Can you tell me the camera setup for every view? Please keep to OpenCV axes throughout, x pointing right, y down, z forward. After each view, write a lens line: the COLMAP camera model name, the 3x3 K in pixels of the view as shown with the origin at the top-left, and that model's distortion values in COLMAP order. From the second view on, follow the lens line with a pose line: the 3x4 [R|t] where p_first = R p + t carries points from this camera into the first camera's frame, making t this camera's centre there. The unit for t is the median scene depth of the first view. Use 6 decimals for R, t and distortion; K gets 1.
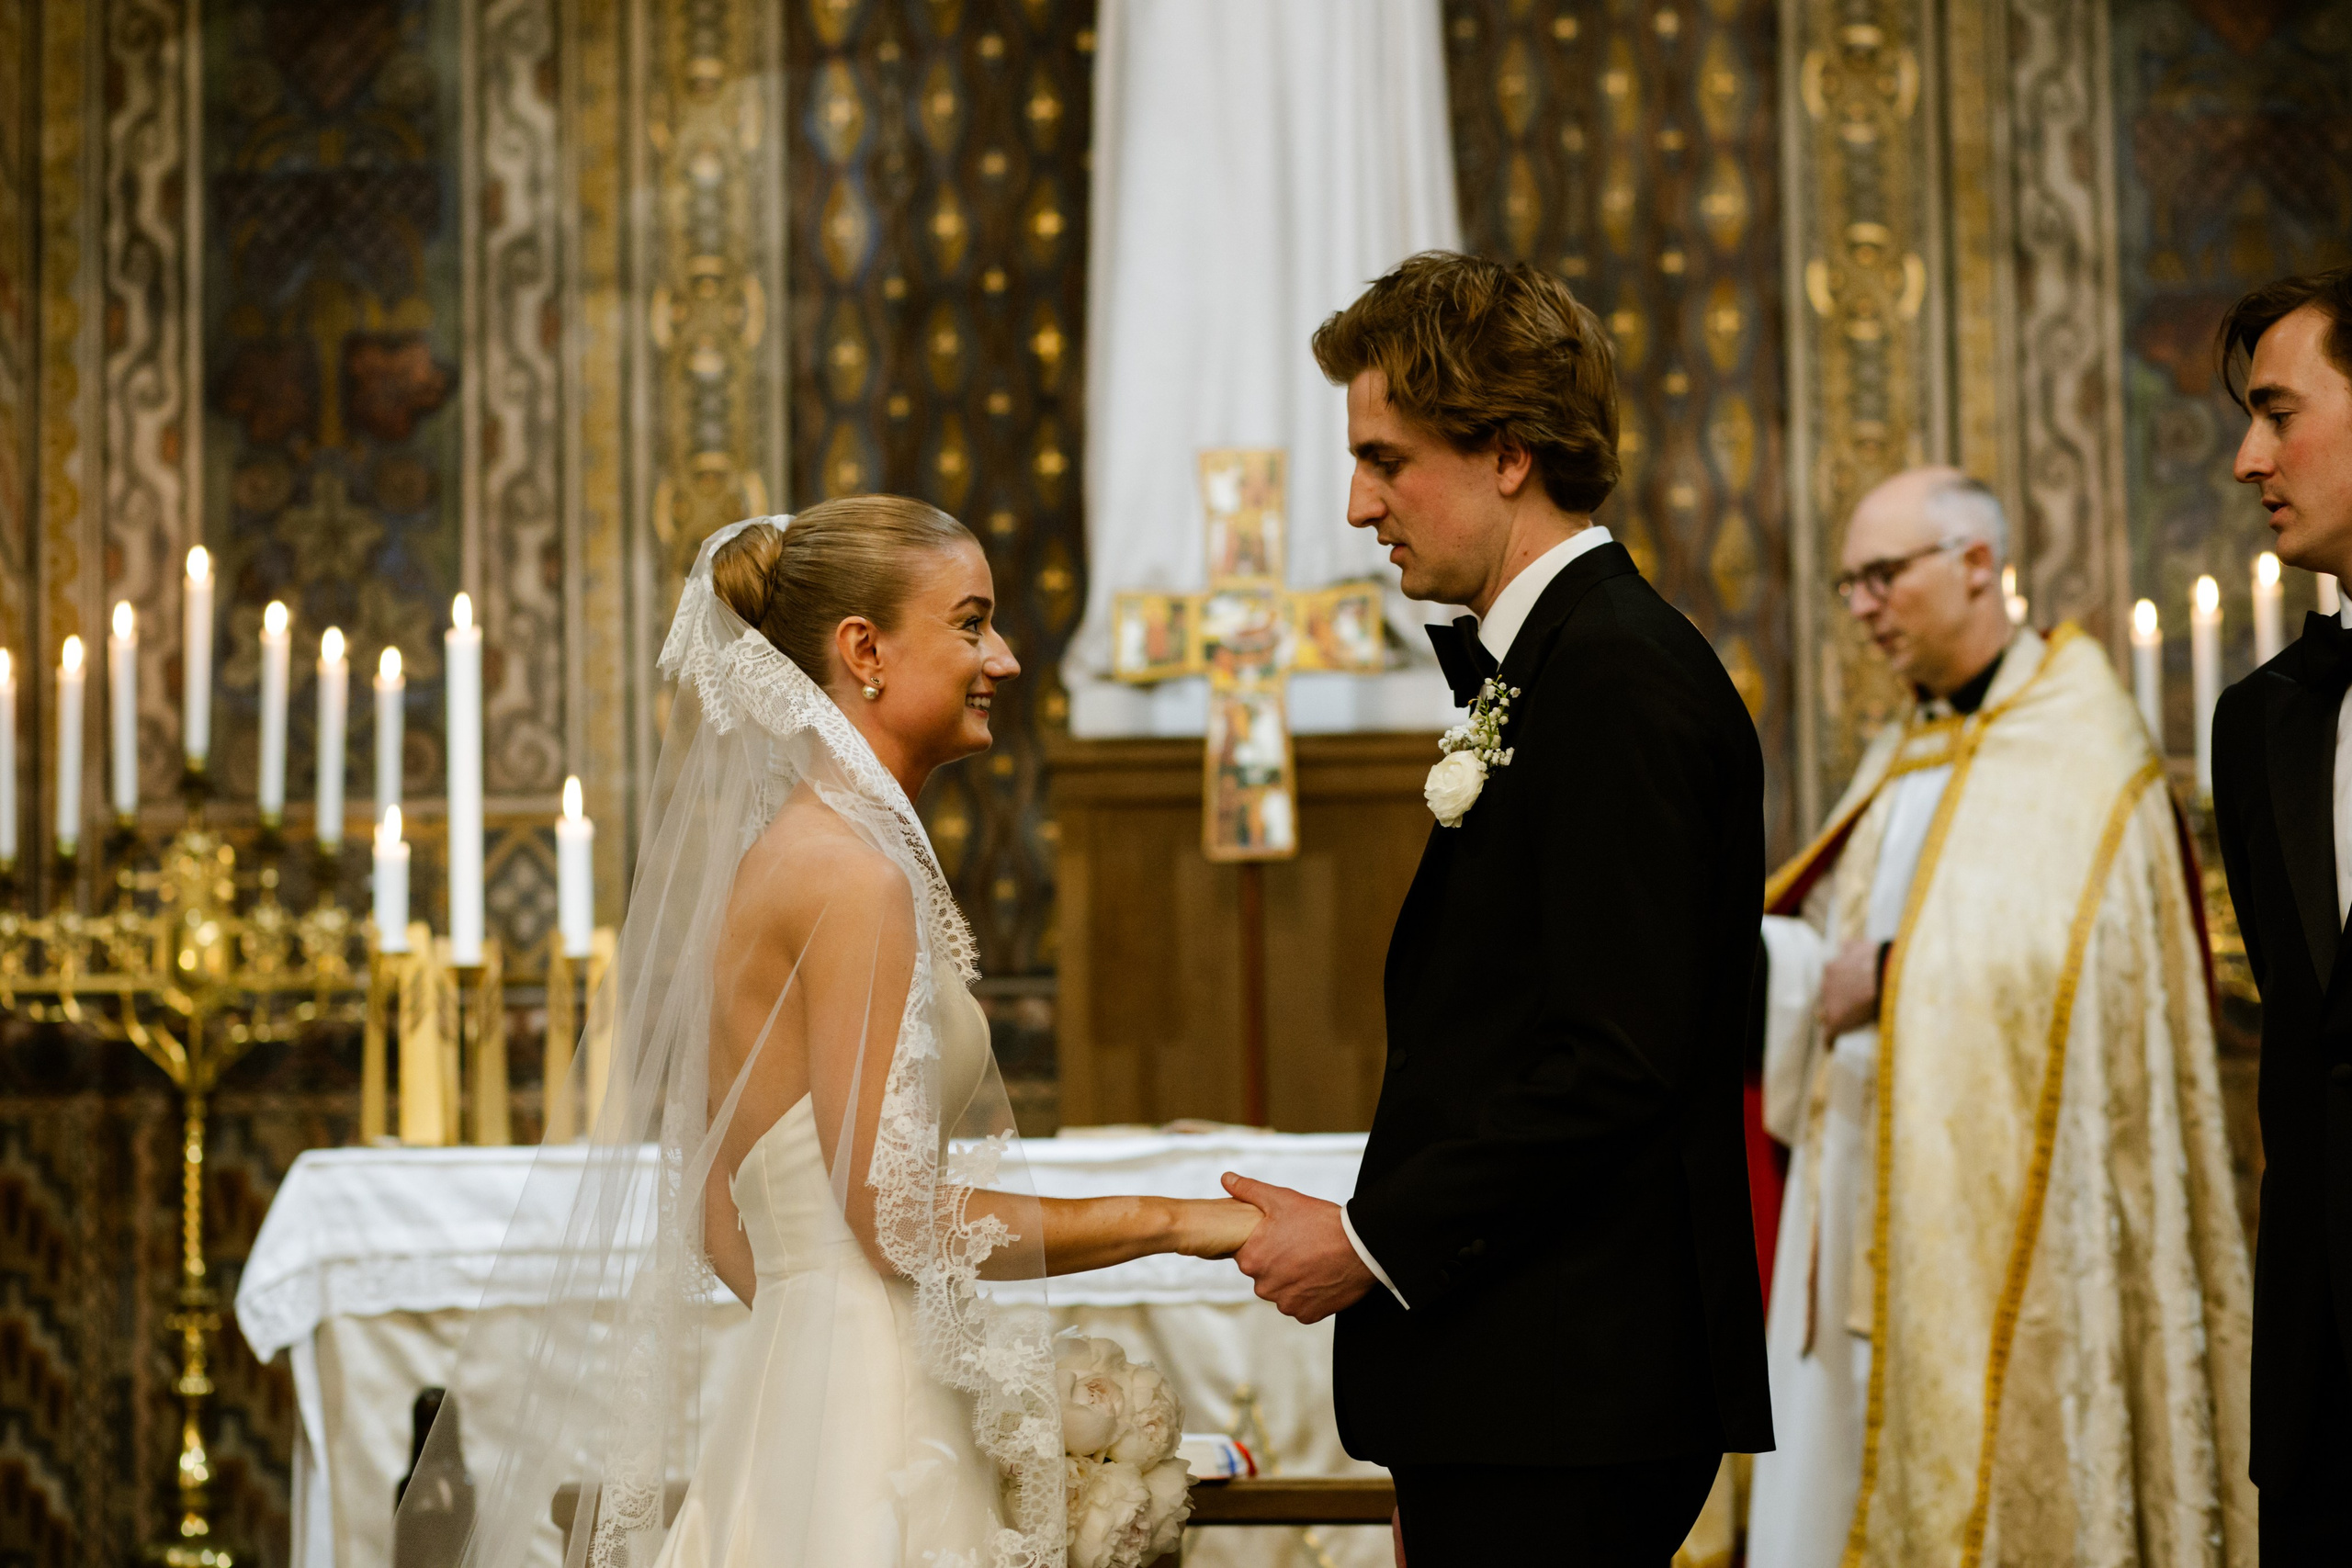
lens RADIAL K [[5694.8, 0, 1170.4], [0, 5694.8, 793.8], [0, 0, 1]] dist [-0.061880, 0.000000]
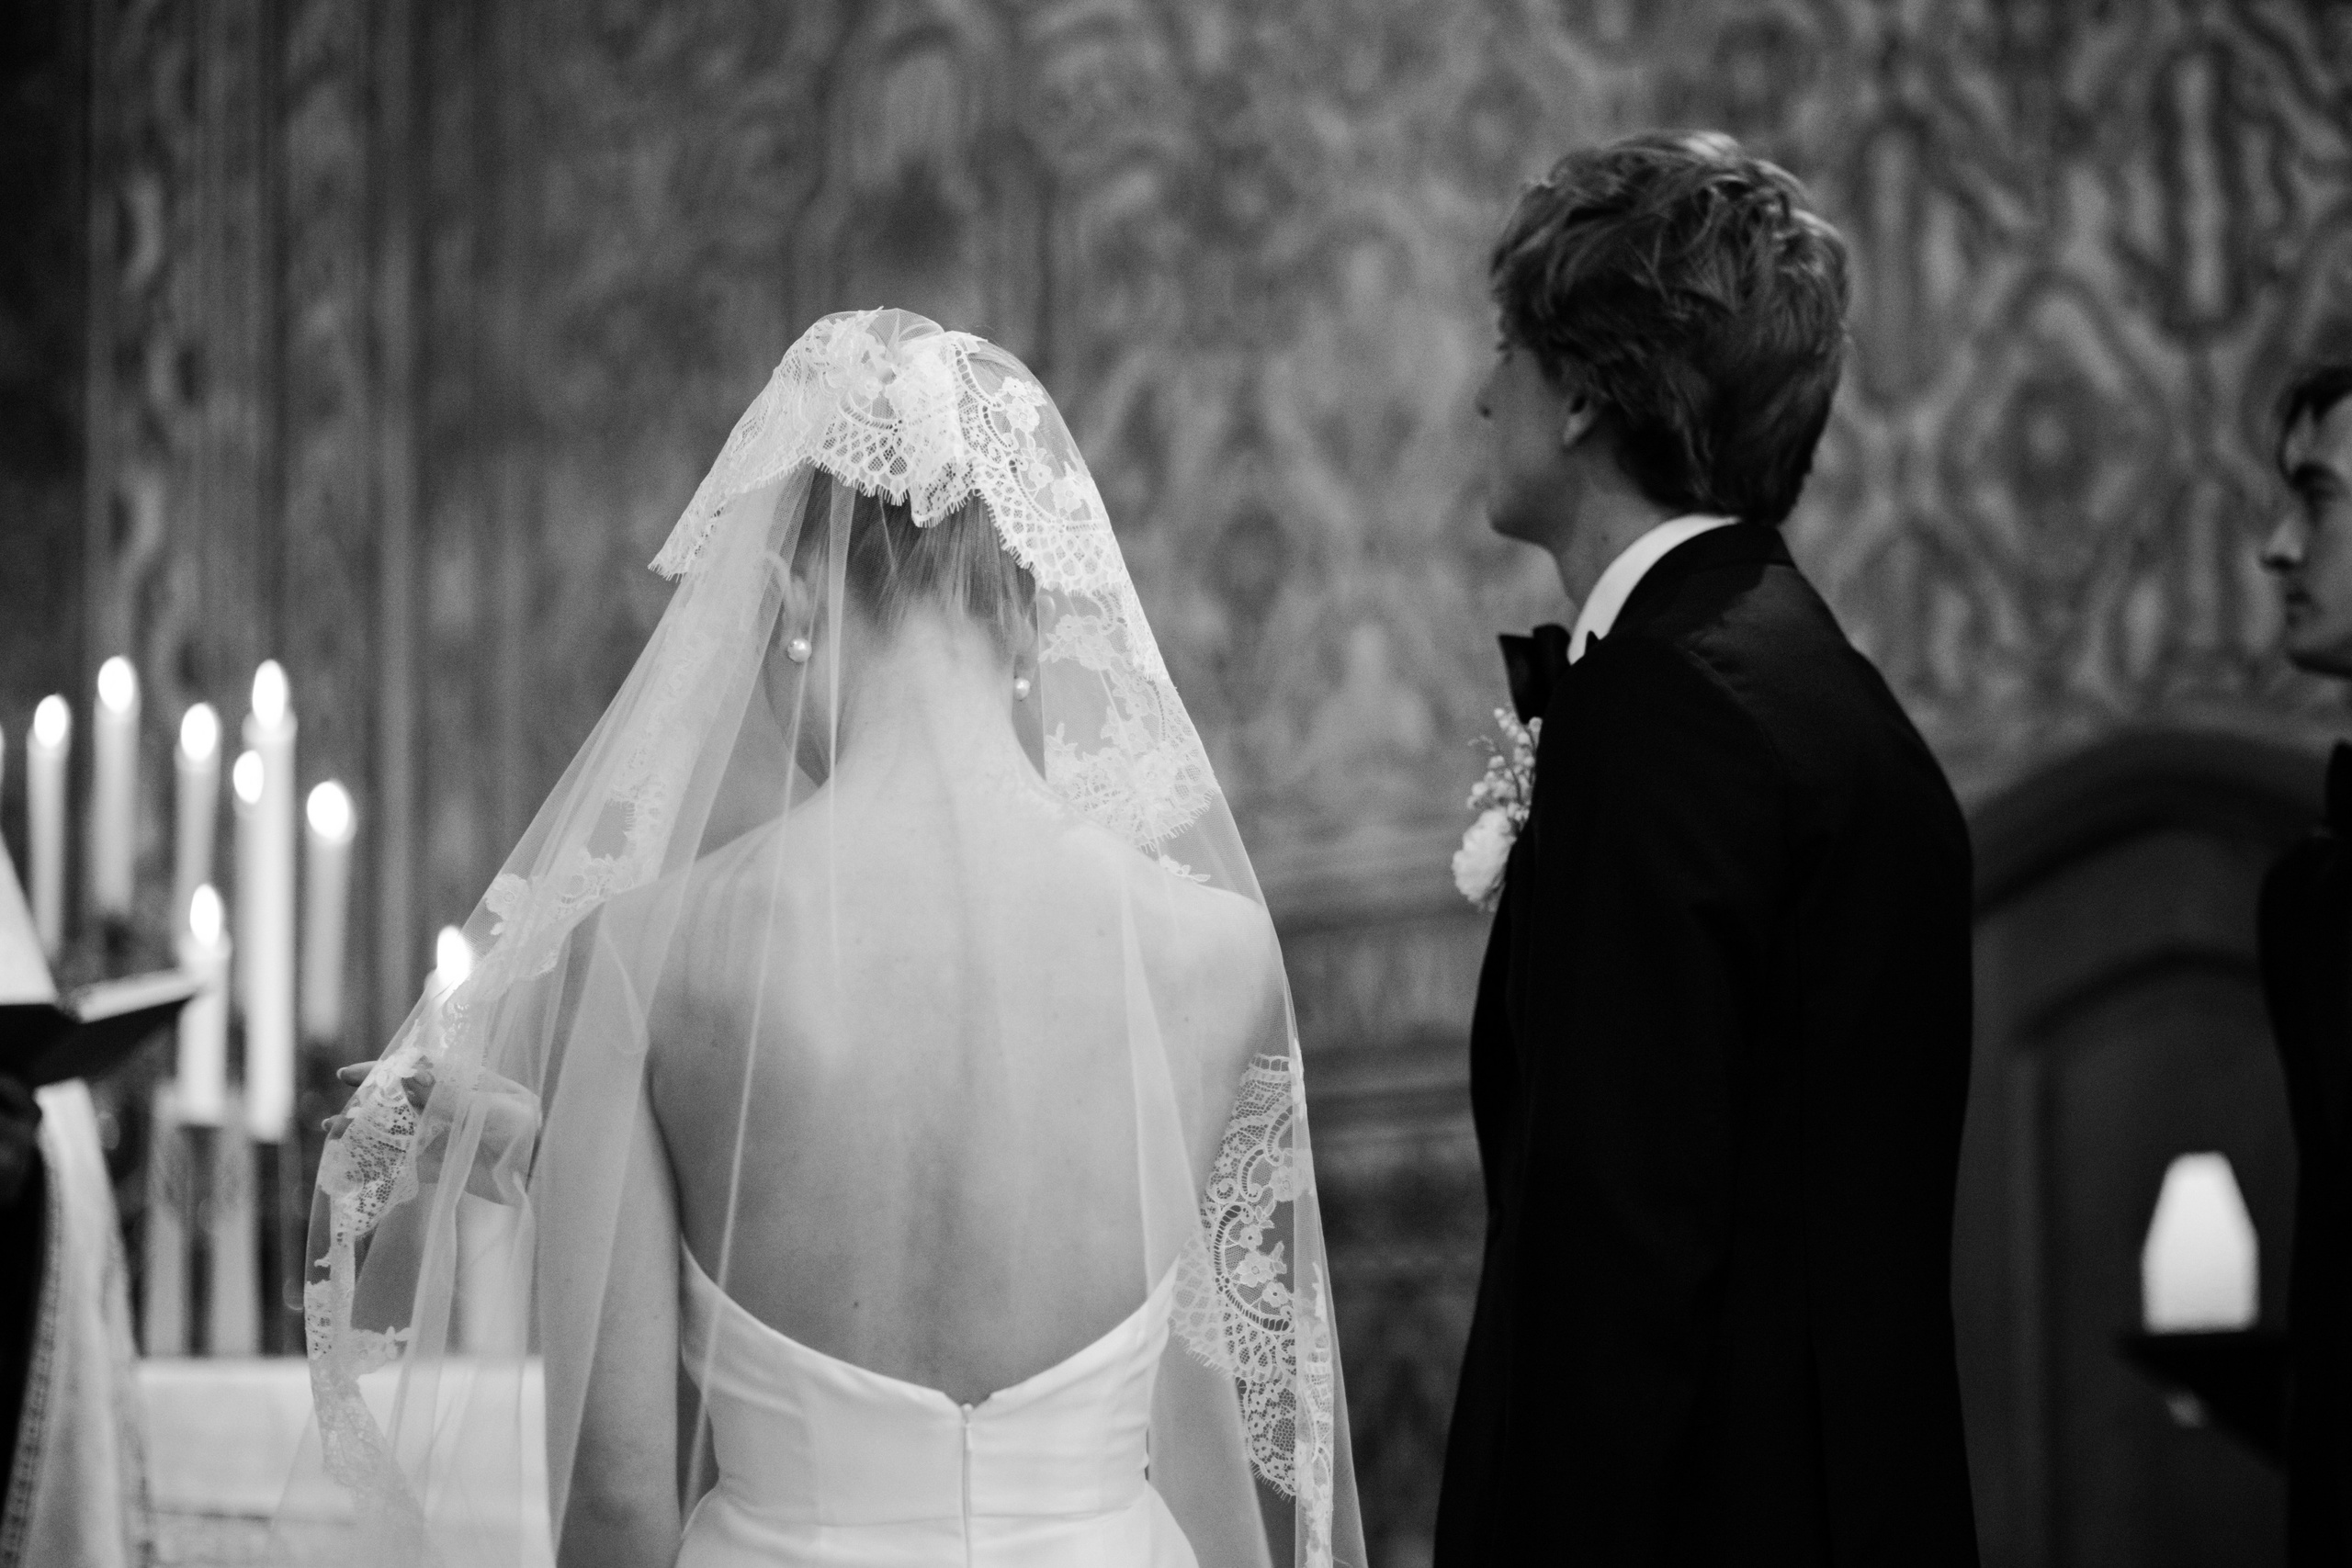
lens RADIAL K [[6046.1, 0, 1175.0], [0, 6046.1, 787.8], [0, 0, 1]] dist [-0.001912, 0.000000]
pose [[0.765408, 0.082894, 0.638184, -0.515630], [-0.050330, 0.996343, -0.069052, 0.049270], [-0.641574, 0.020733, 0.766781, 0.460671]]
